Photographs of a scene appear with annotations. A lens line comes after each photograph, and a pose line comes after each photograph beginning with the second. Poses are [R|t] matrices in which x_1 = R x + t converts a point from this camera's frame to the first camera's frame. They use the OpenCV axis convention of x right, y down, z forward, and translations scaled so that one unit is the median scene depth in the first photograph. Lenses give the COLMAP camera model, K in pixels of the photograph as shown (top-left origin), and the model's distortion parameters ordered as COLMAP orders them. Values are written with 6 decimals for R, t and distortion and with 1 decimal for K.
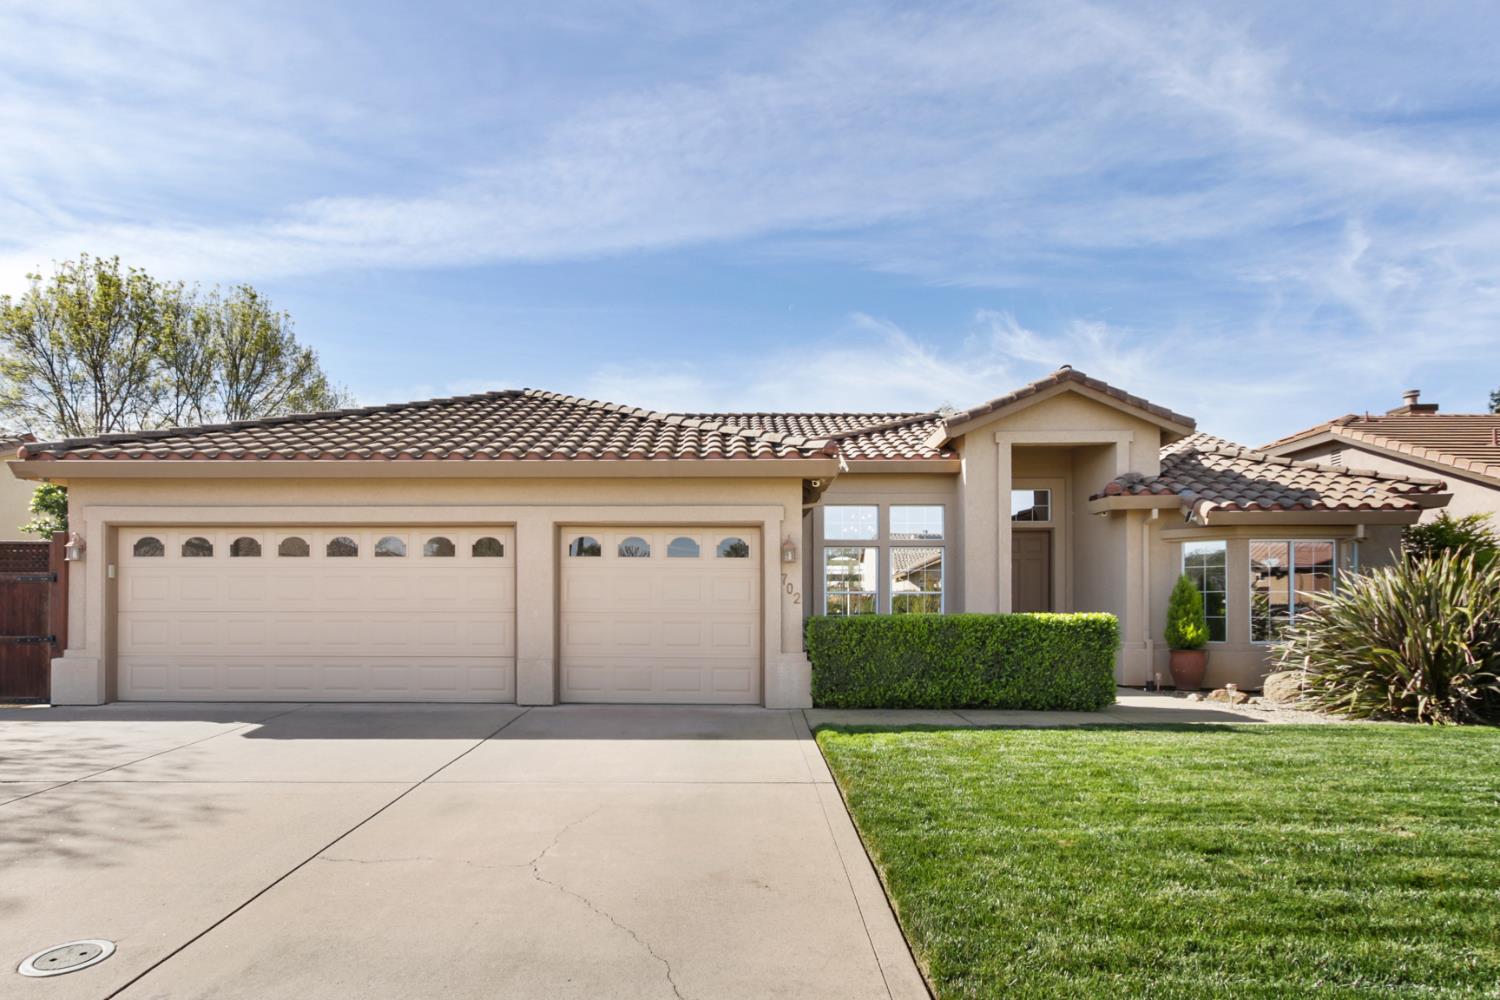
lens RADIAL K [[706.9, 0, 746.6], [0, 706.9, 532.9], [0, 0, 1]] dist [-0.000122, 0.000074]
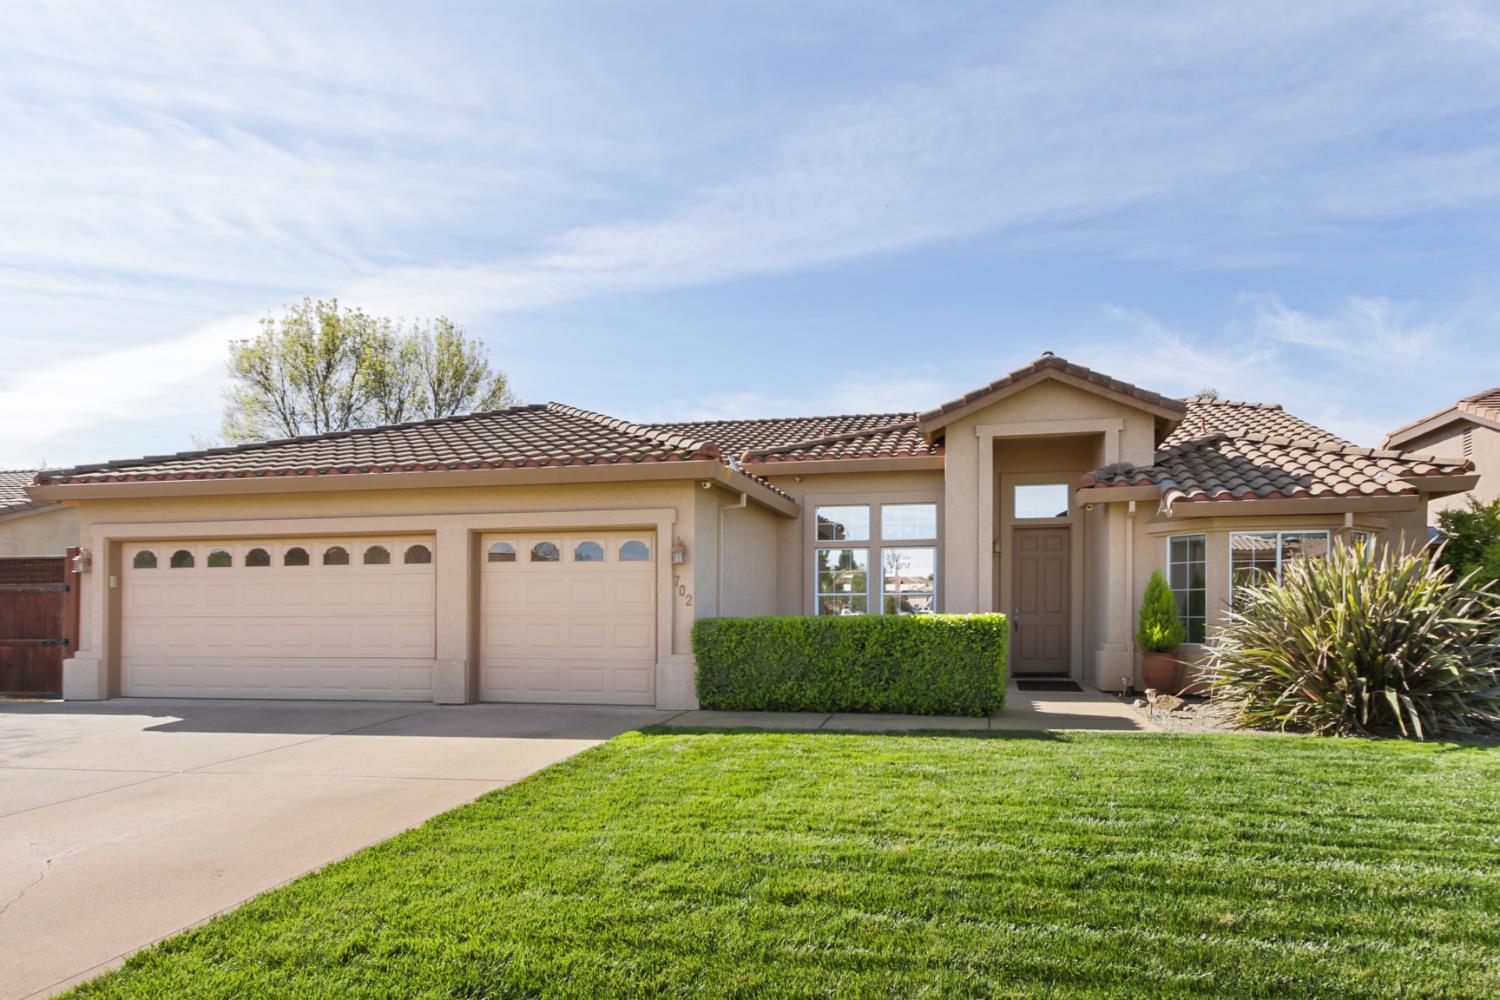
lens RADIAL K [[706.4, 0, 751.0], [0, 706.4, 518.2], [0, 0, 1]] dist [0.010115, 0.000551]
pose [[0.990693, -0.023236, -0.134114, 0.269059], [0.020196, 0.999508, -0.023979, 0.001364], [0.134605, 0.021047, 0.990676, 0.008540]]
